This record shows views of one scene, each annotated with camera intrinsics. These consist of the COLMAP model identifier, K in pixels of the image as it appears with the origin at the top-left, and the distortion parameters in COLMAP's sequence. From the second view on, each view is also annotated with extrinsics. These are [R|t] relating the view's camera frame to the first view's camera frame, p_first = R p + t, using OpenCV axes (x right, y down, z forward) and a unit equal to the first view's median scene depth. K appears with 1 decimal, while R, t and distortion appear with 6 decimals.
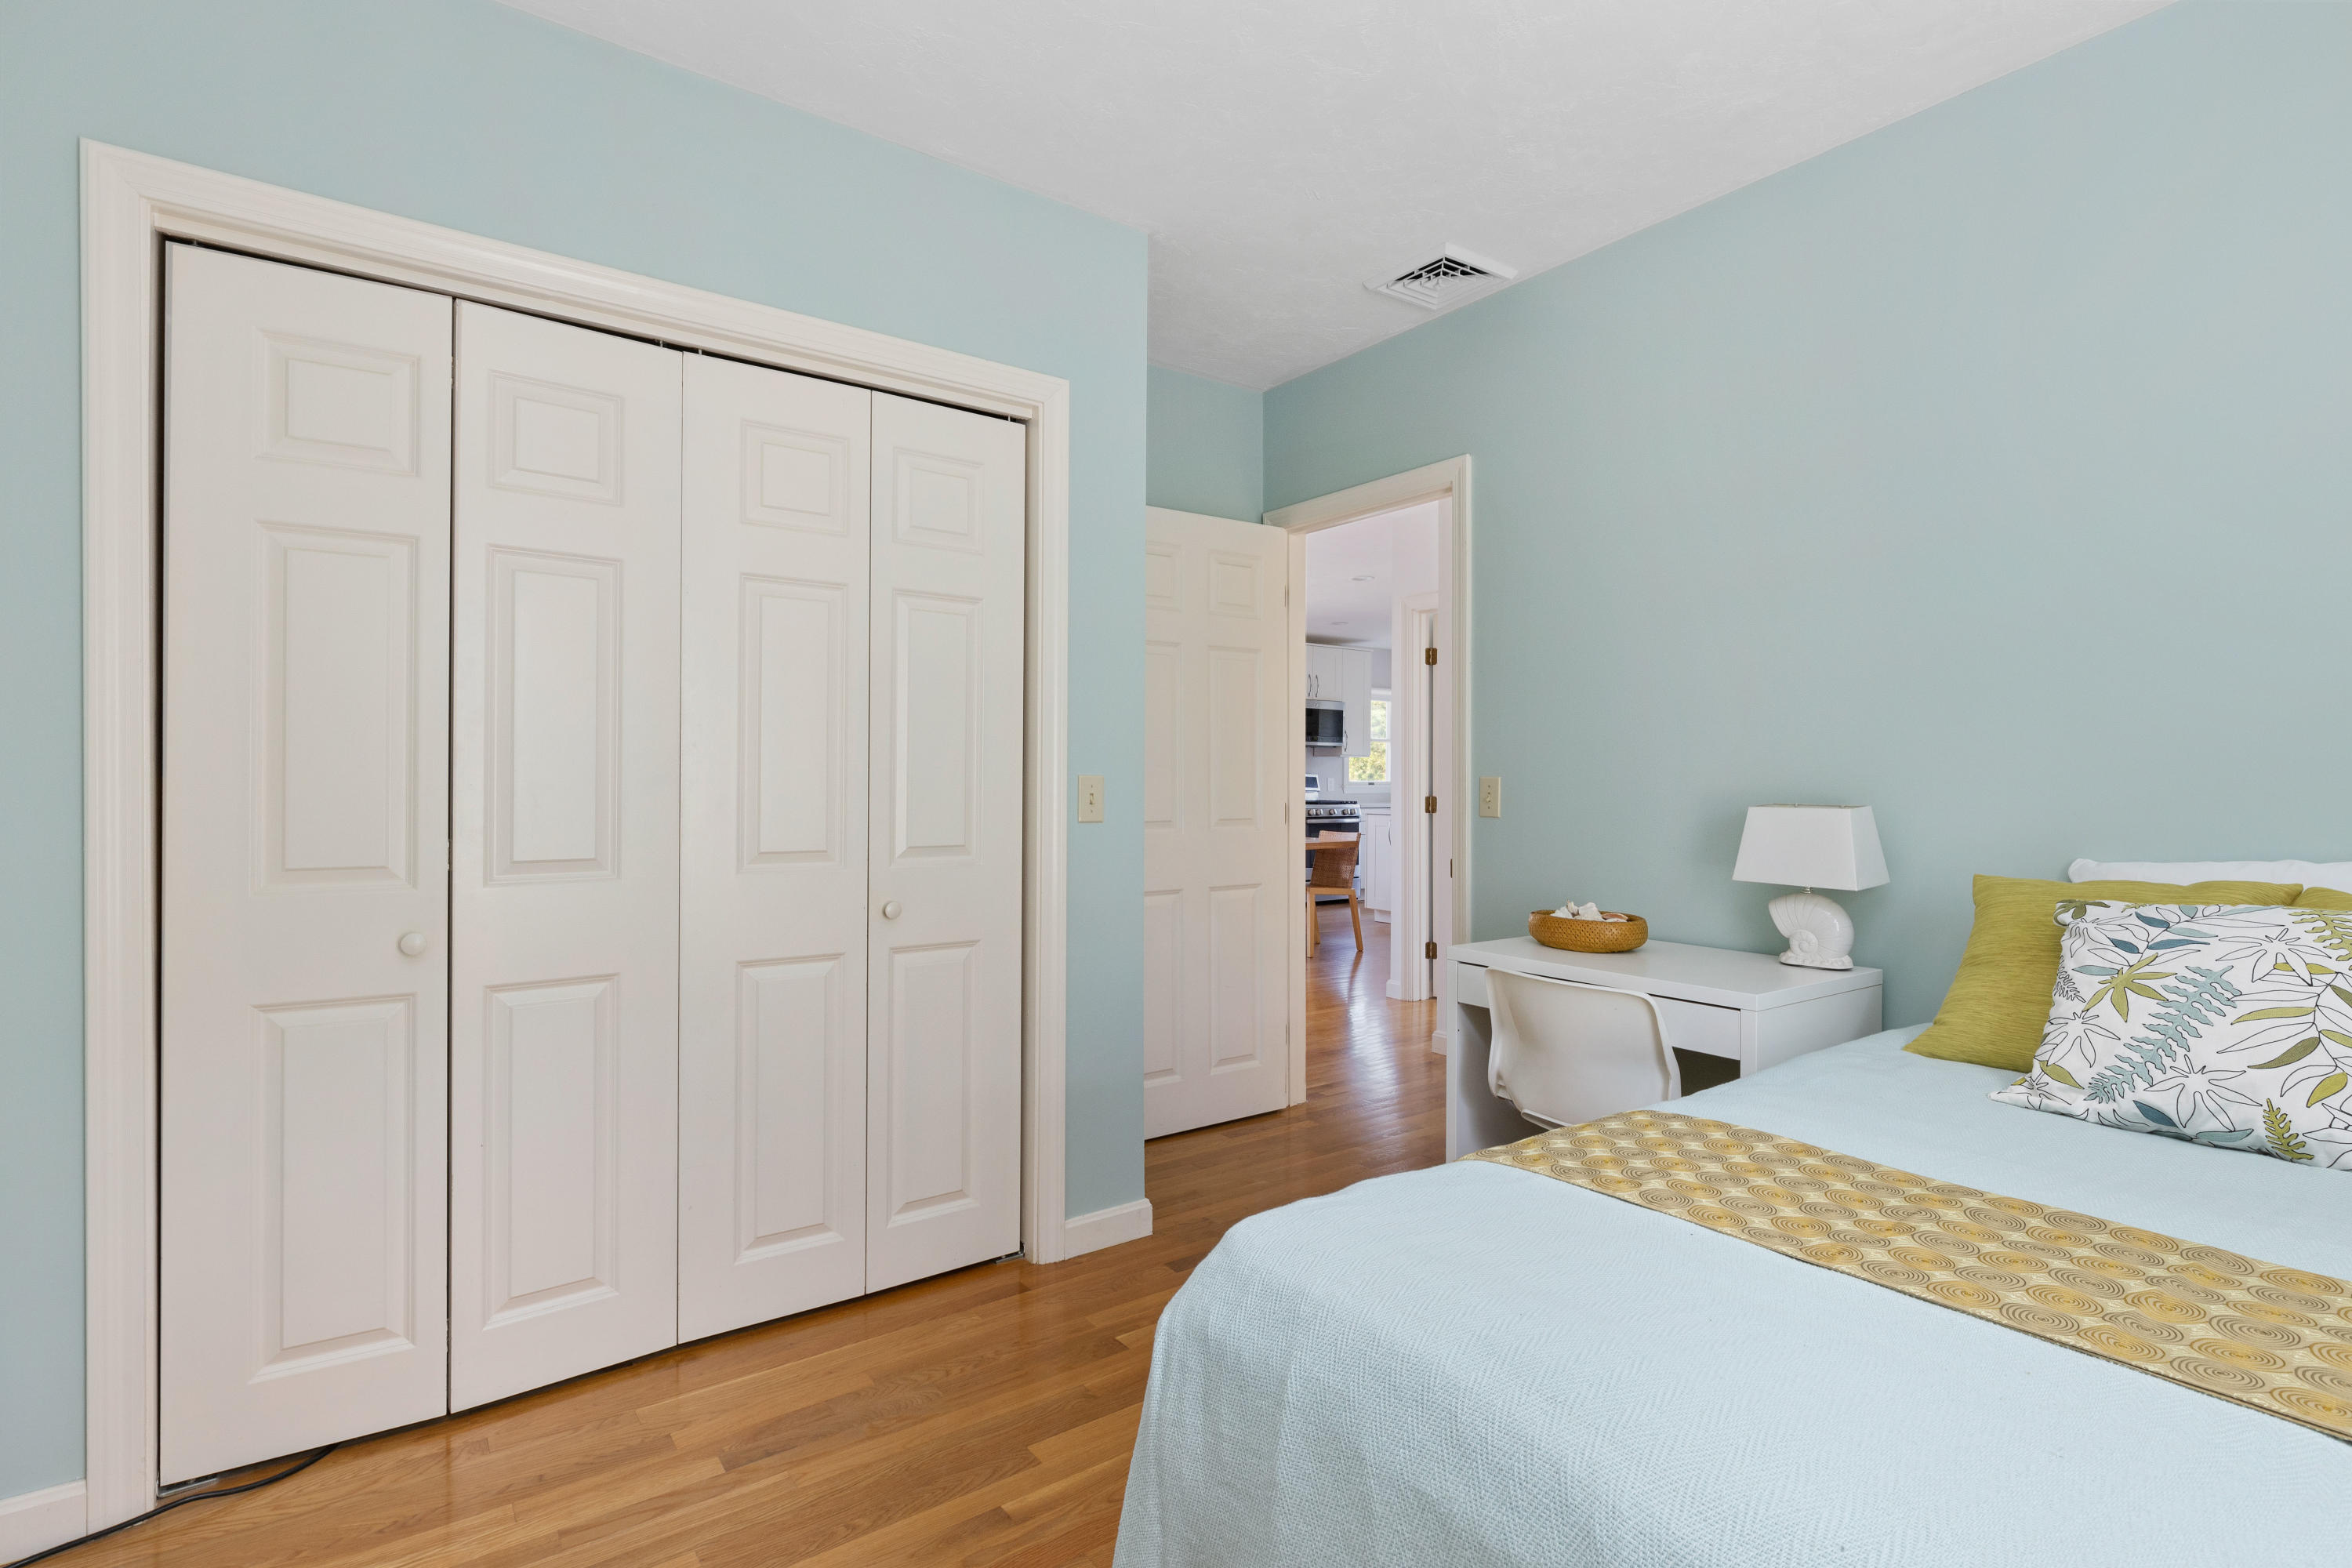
lens RADIAL K [[1127.2, 0, 1176.0], [0, 1127.2, 784.0], [0, 0, 1]] dist [0.001814, 0.000521]
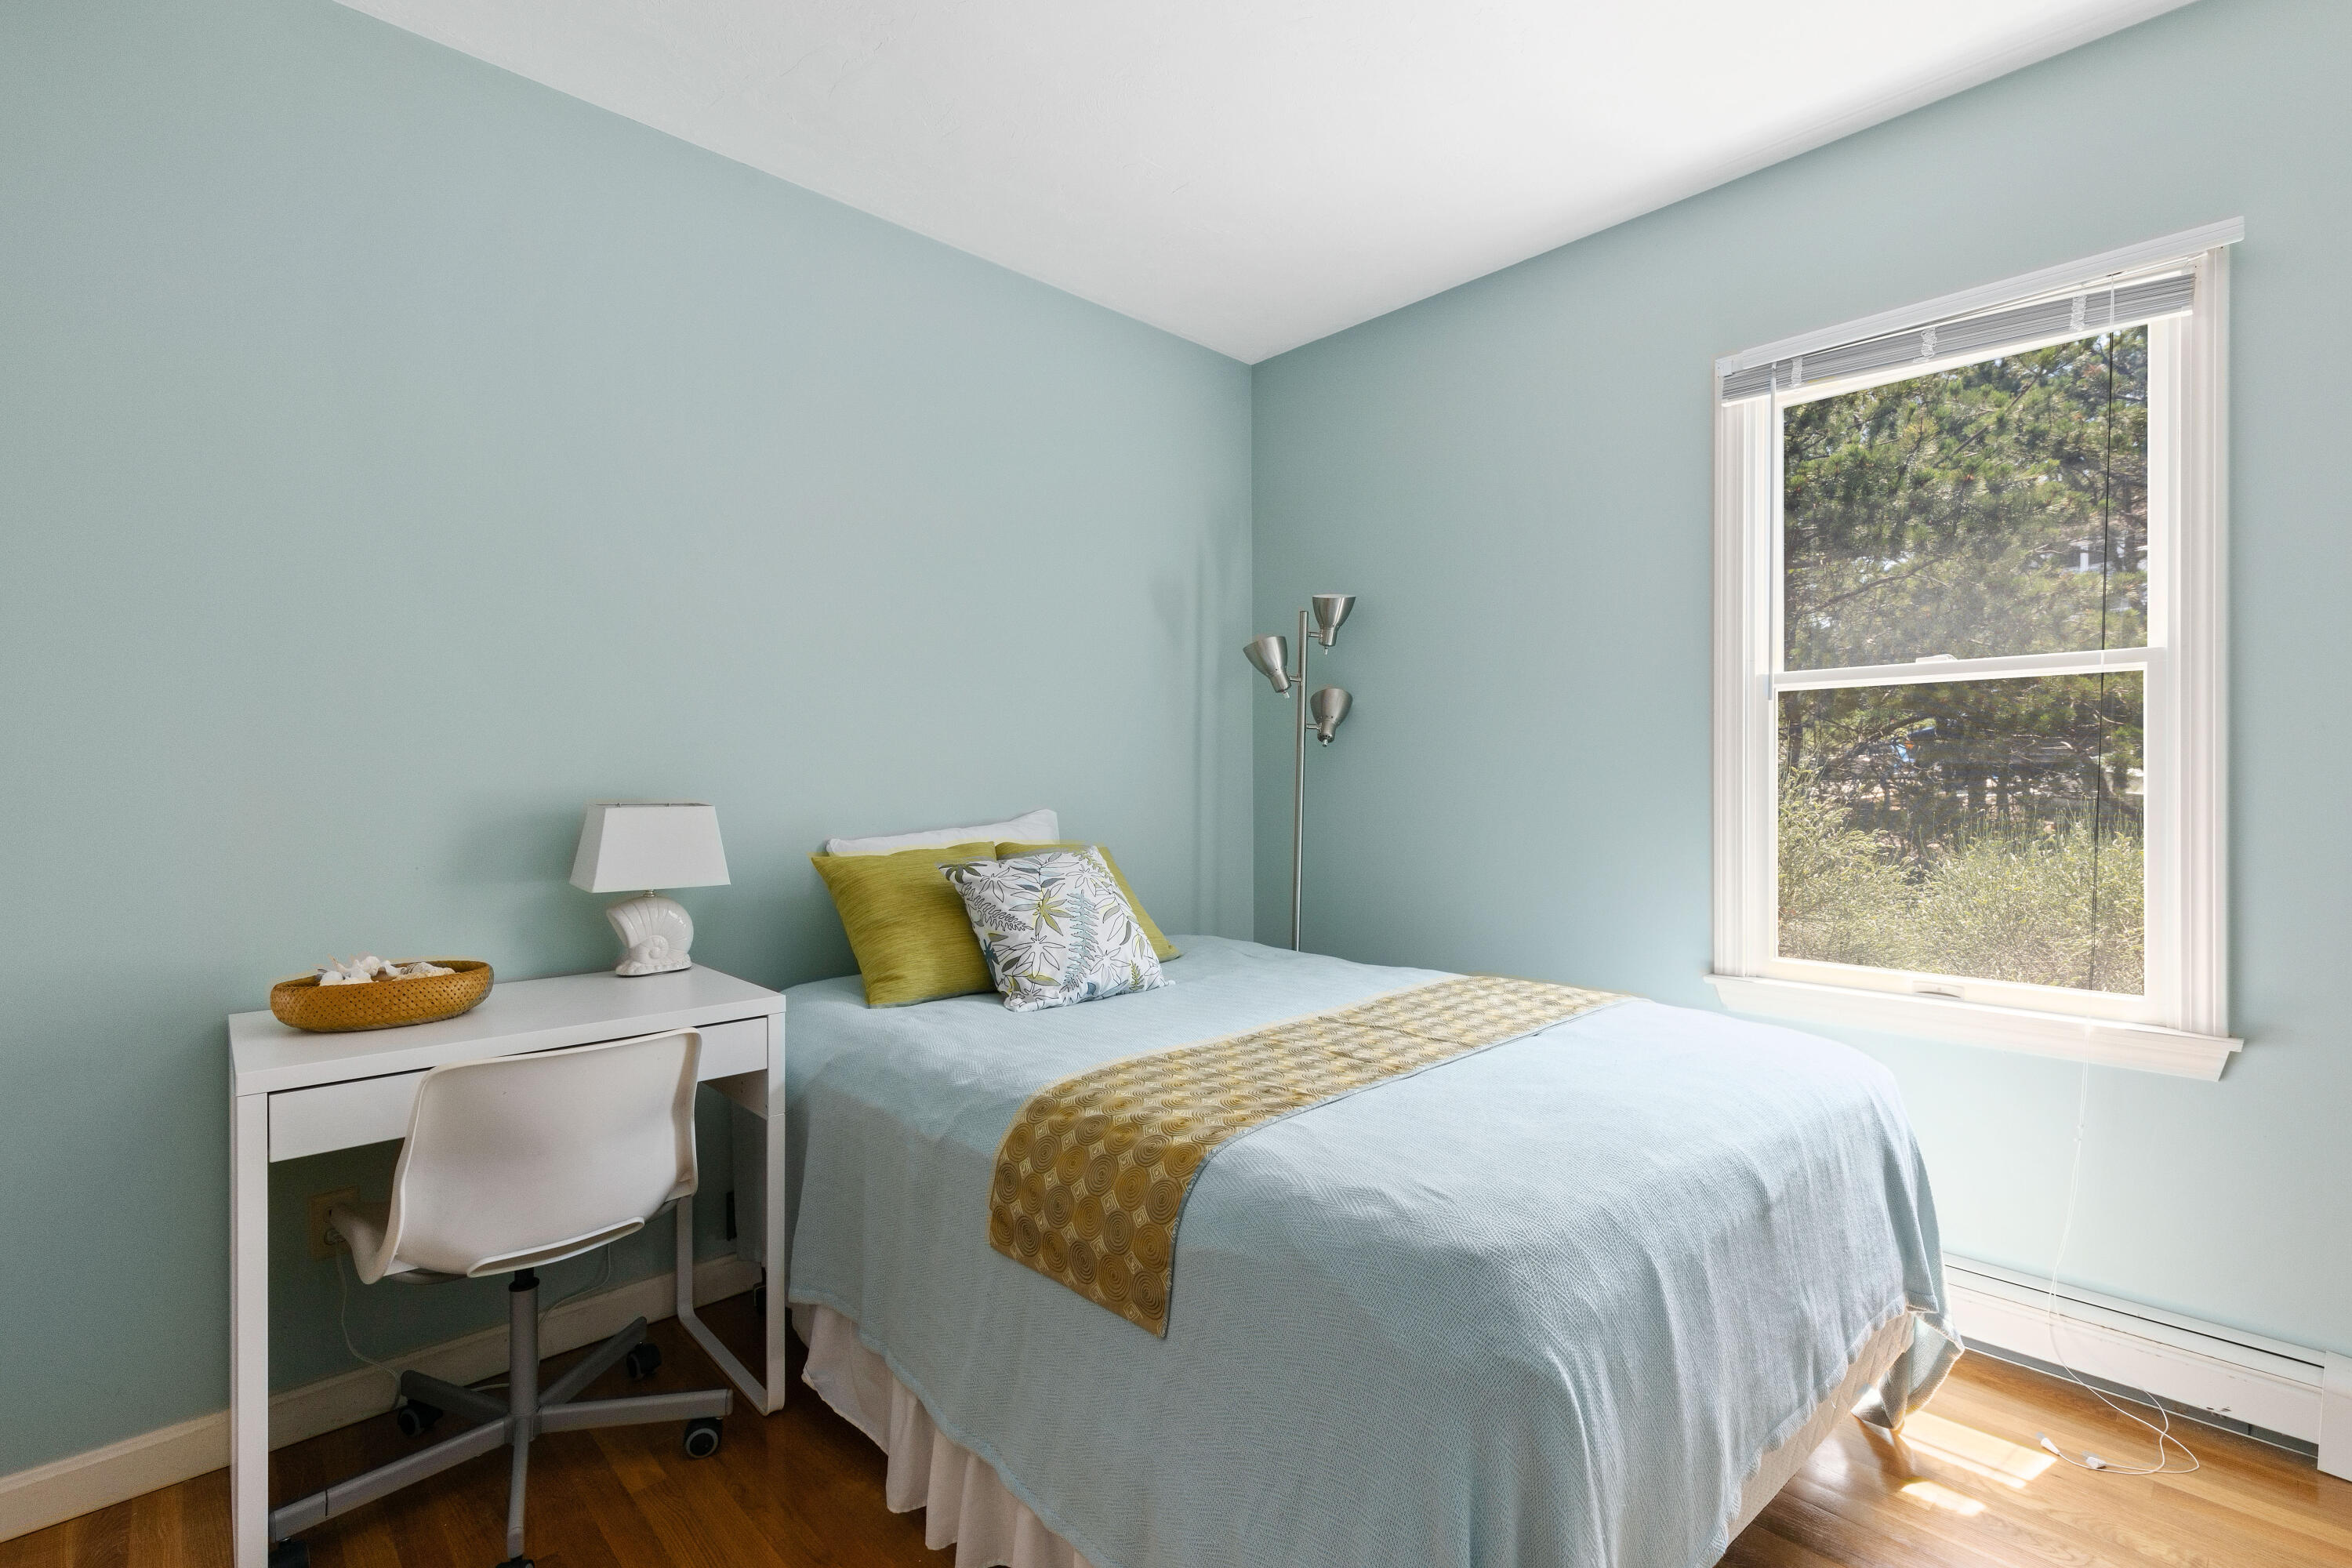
lens RADIAL K [[1104.0, 0, 1176.0], [0, 1104.0, 784.0], [0, 0, 1]] dist [-0.000472, 0.000010]
pose [[-0.131242, -0.002506, 0.991347, -0.606357], [0.008274, 0.999959, 0.003623, 0.004236], [-0.991316, 0.008678, -0.131216, 0.991558]]
